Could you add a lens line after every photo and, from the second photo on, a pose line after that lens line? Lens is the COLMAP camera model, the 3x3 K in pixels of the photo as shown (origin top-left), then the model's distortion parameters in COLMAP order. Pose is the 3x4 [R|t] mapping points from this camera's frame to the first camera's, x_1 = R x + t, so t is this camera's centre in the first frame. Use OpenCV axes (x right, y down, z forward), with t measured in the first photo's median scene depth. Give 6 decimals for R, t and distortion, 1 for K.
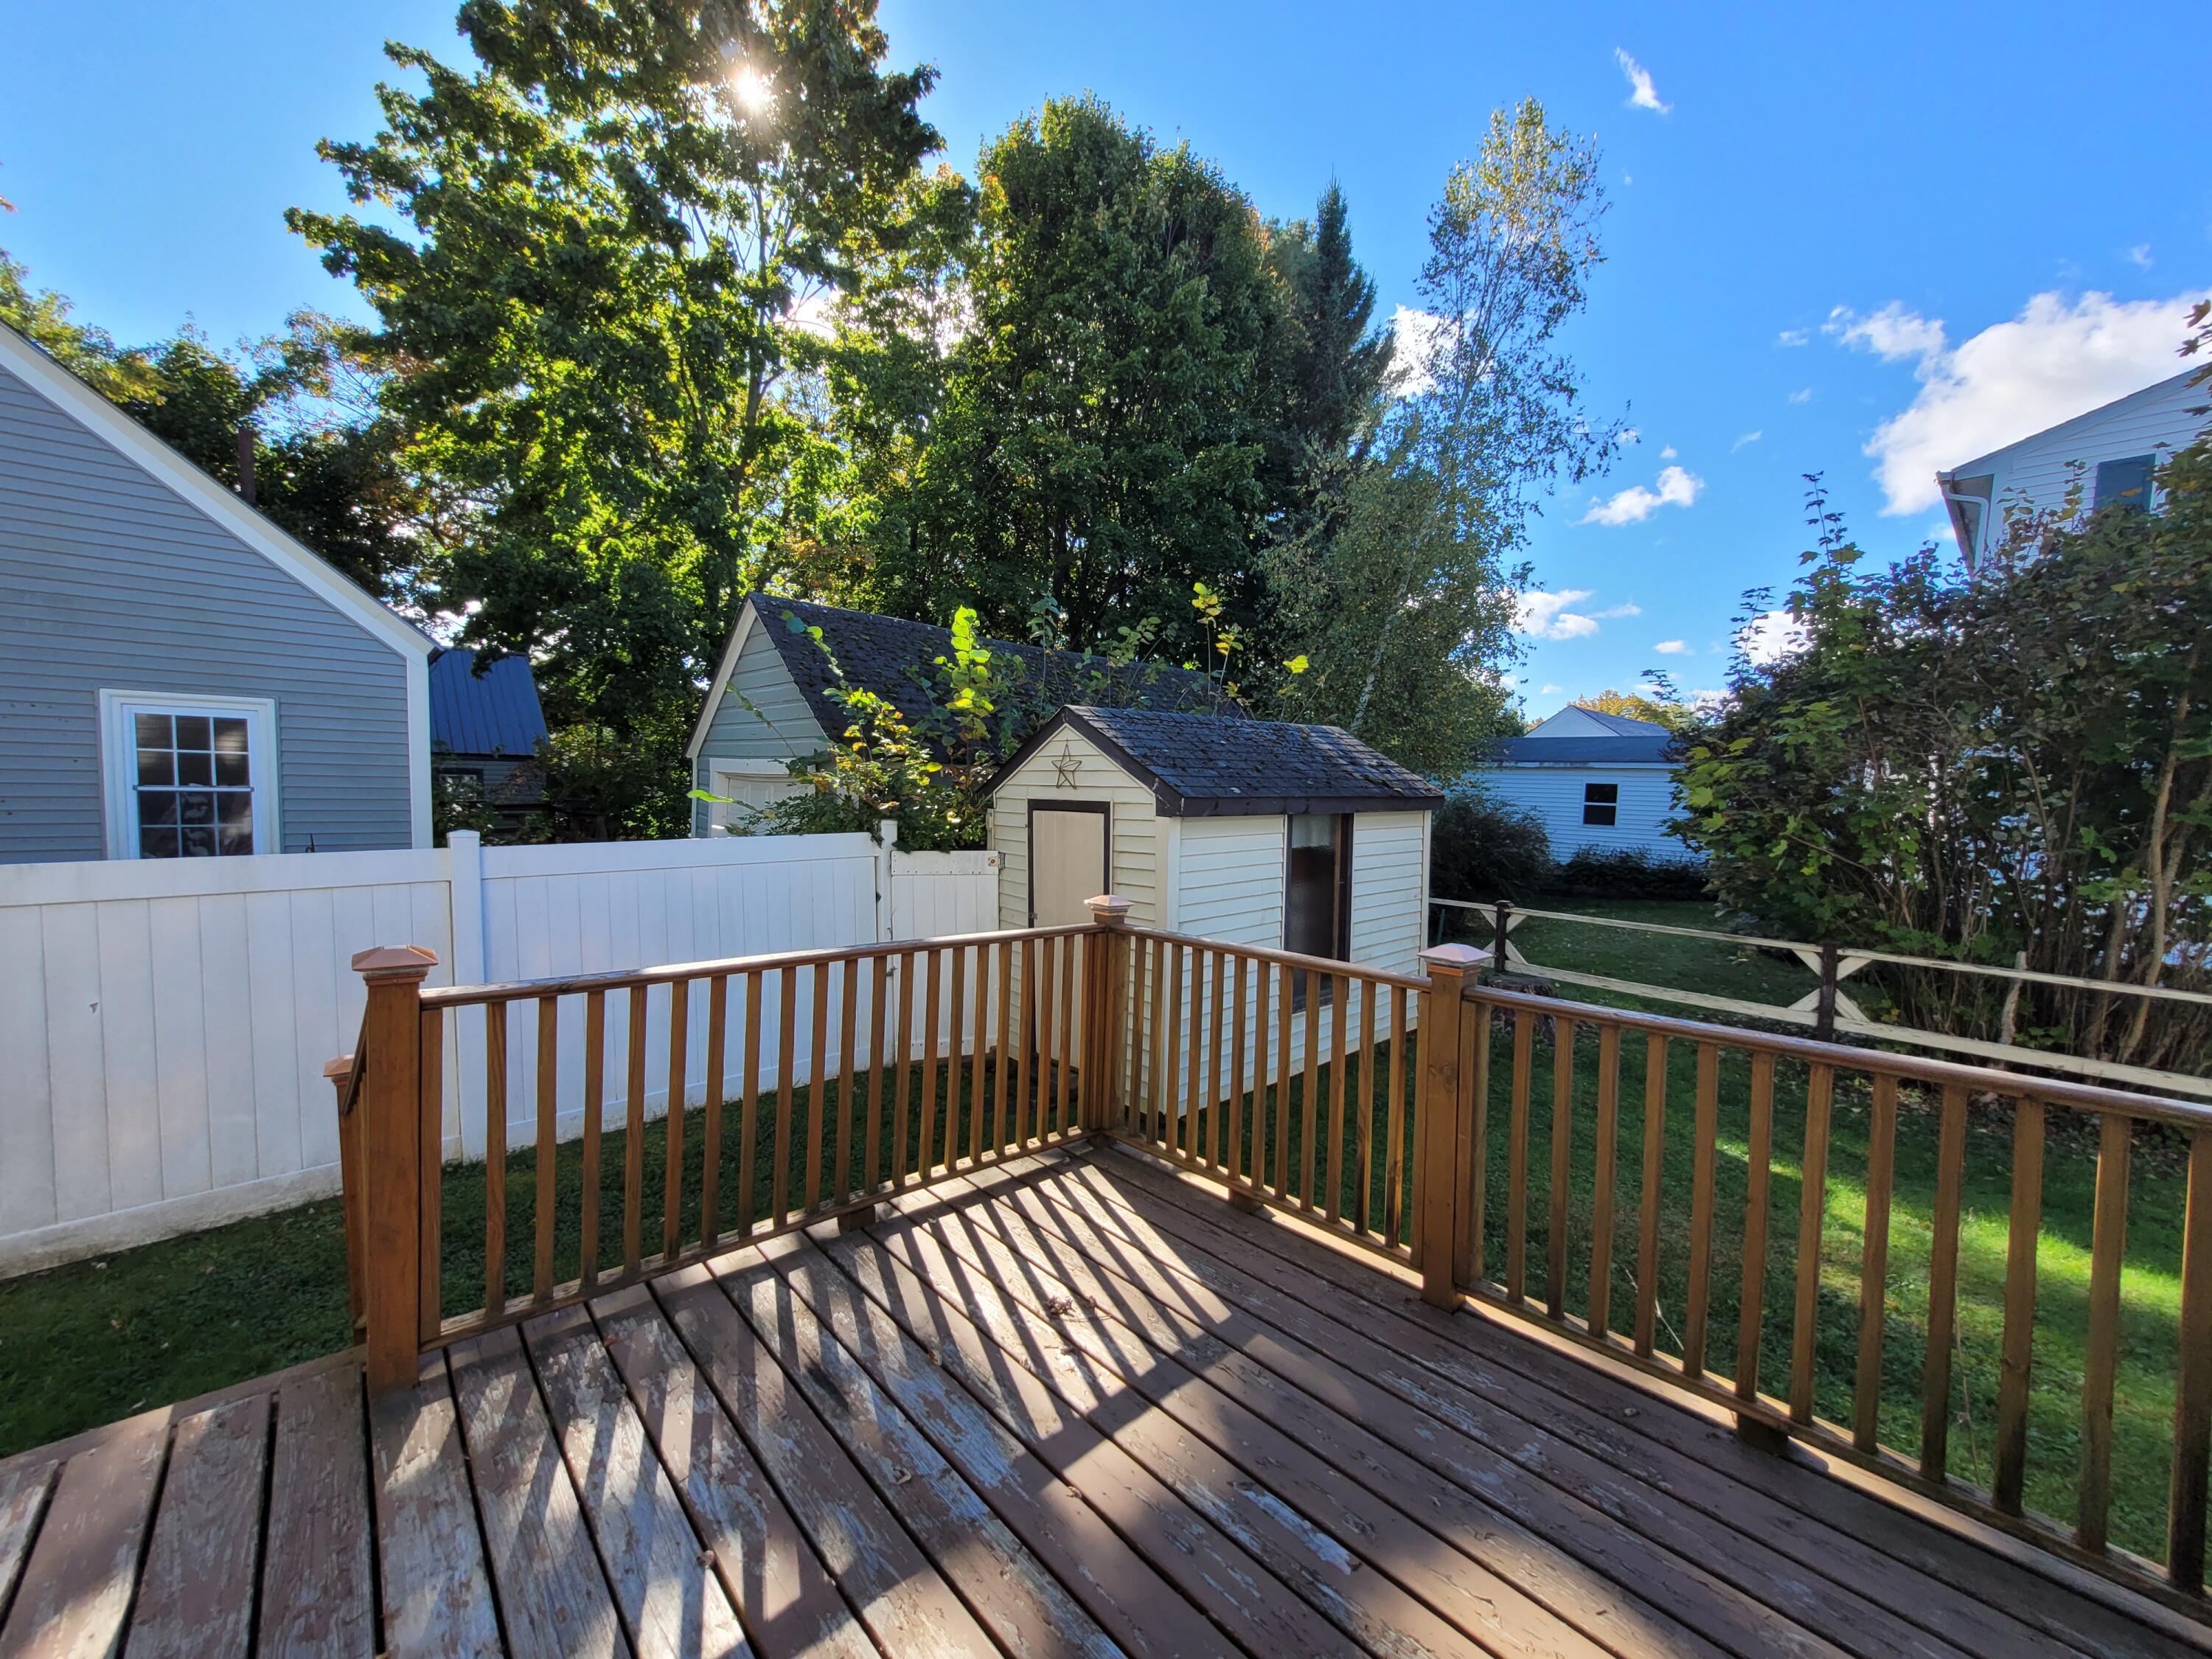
lens RADIAL K [[866.8, 0, 1114.7], [0, 866.8, 844.0], [0, 0, 1]] dist [-0.002954, 0.002769]
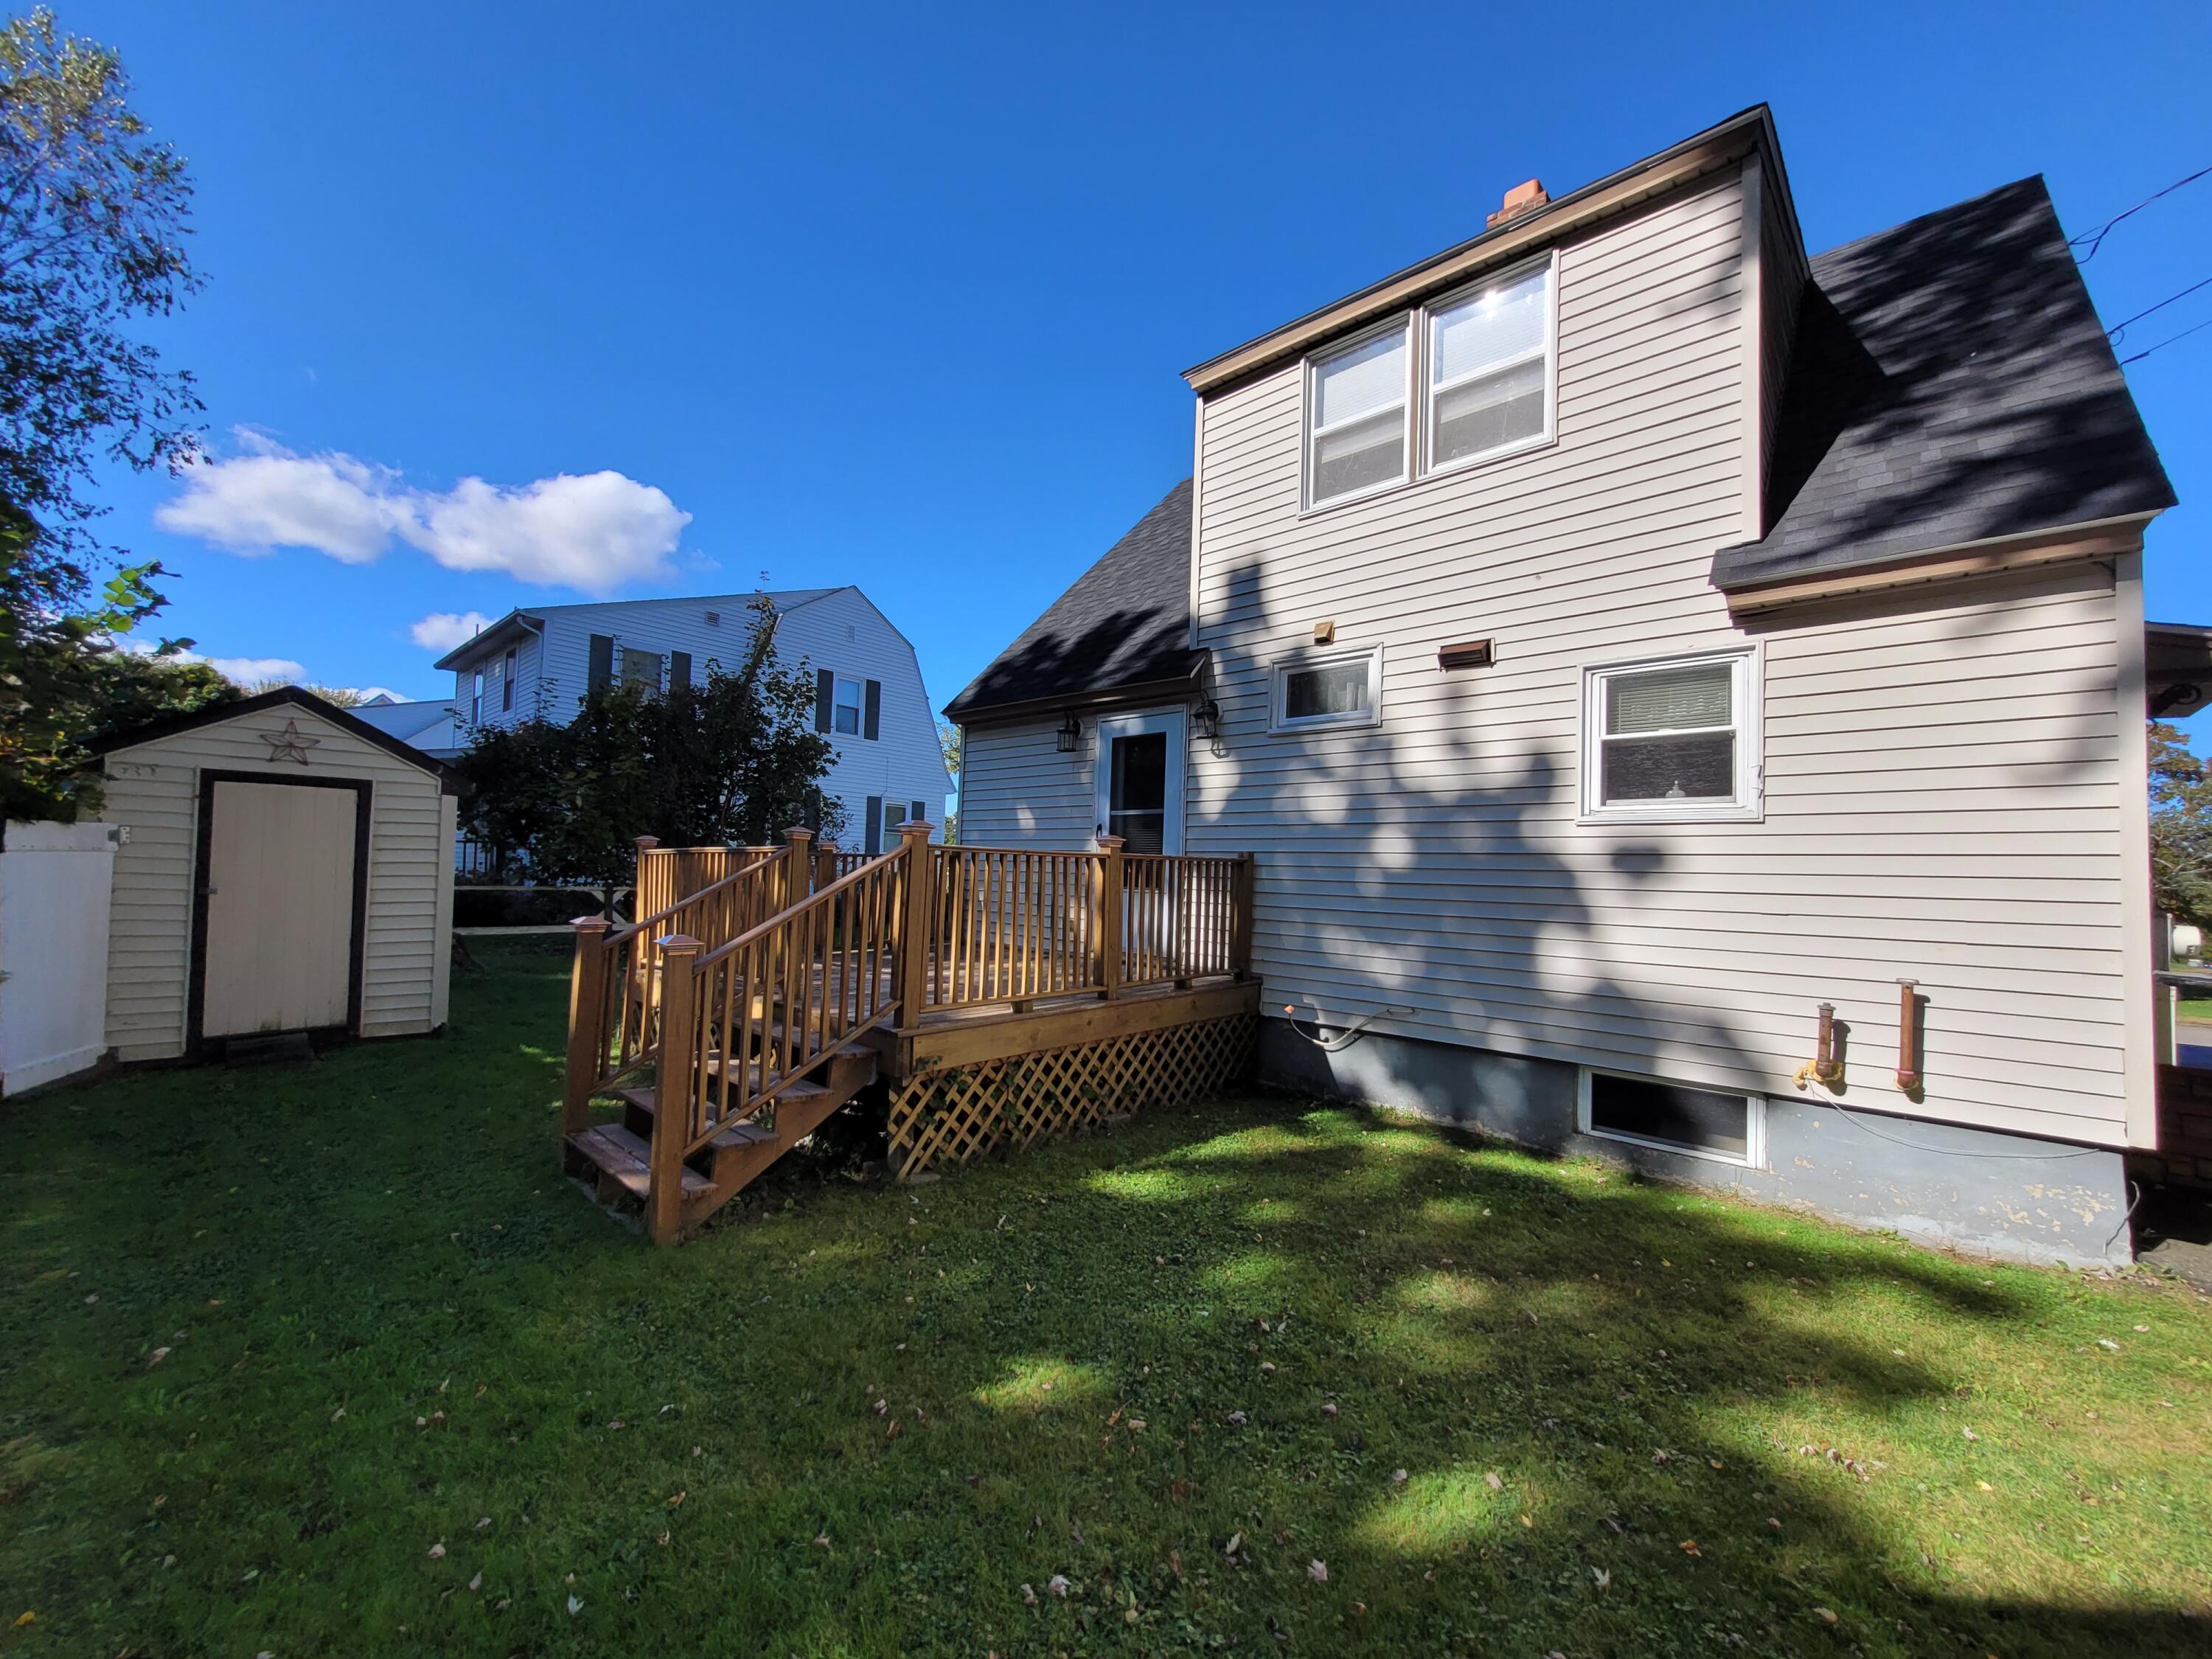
lens RADIAL K [[866.8, 0, 1114.7], [0, 866.8, 844.0], [0, 0, 1]] dist [-0.002954, 0.002769]
pose [[-0.091550, 0.001778, 0.995799, -1.078268], [0.032212, 0.999480, 0.001177, 0.058815], [-0.995279, 0.032185, -0.091560, 0.089215]]
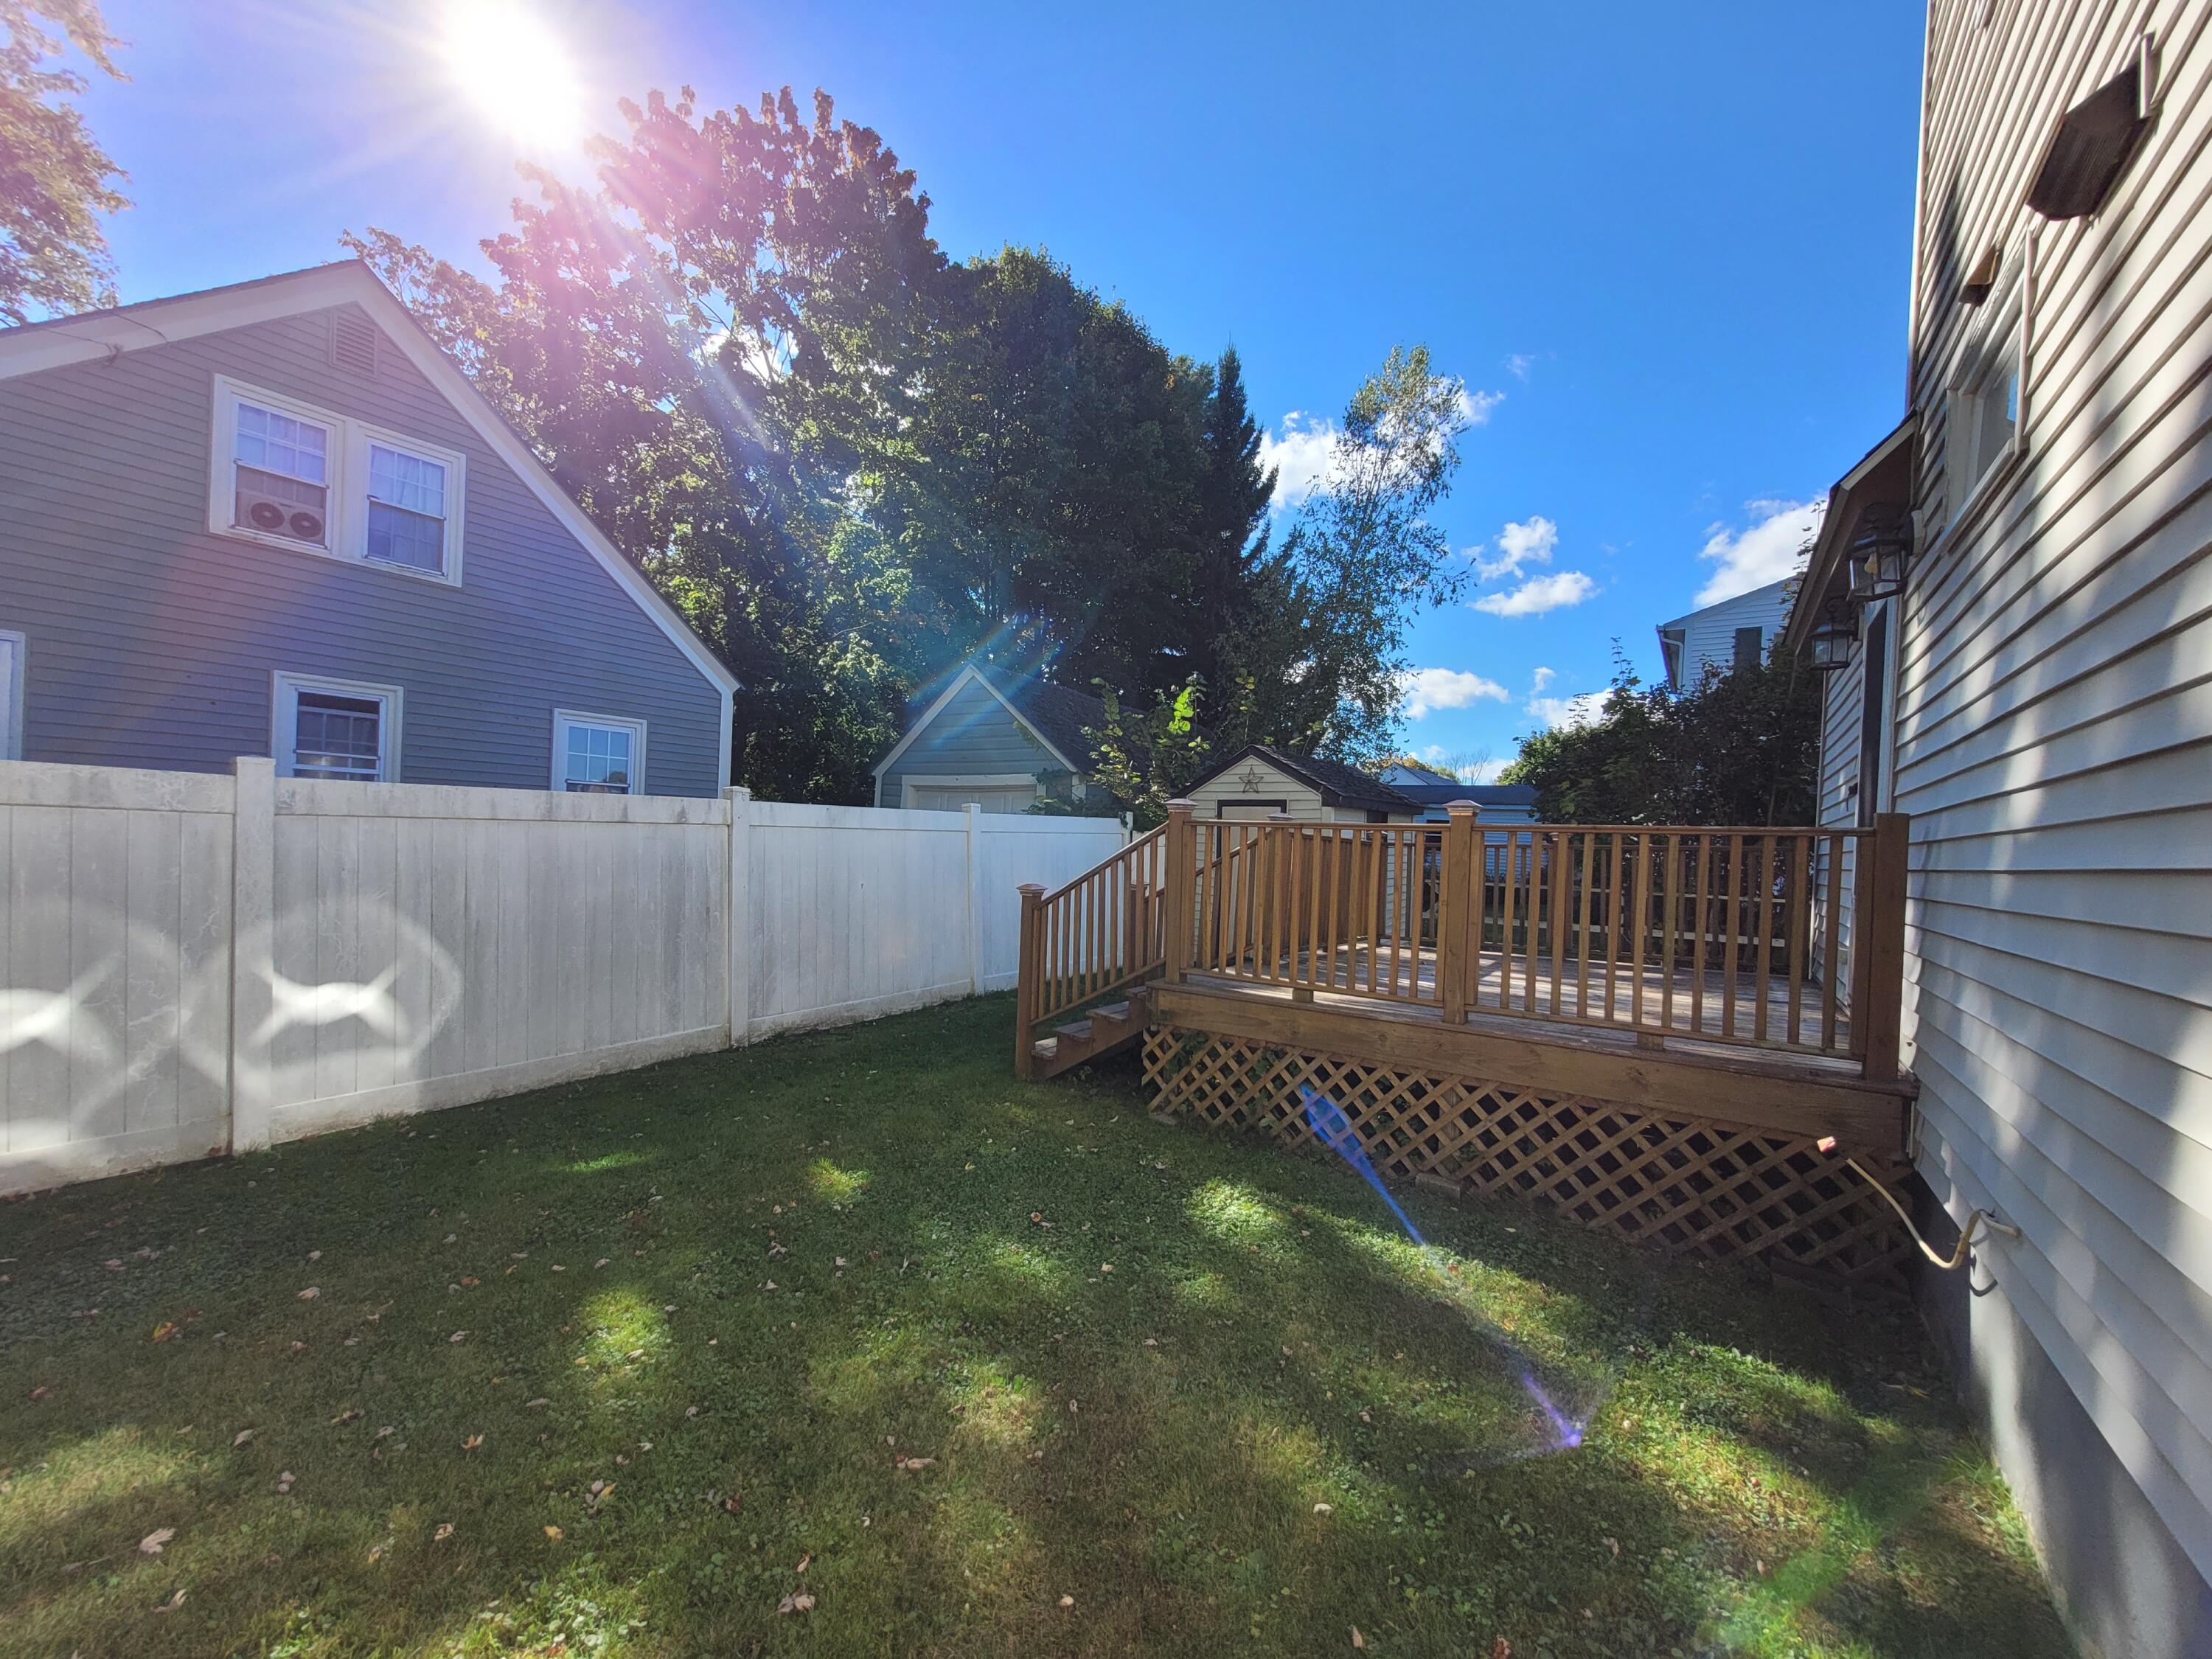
lens RADIAL K [[853.5, 0, 1121.3], [0, 853.5, 857.3], [0, 0, 1]] dist [-0.000225, -0.001361]
pose [[0.975868, 0.006816, 0.218256, -0.603718], [0.002229, 0.999150, -0.041166, 0.118414], [-0.218351, 0.040659, 0.975023, -0.522367]]
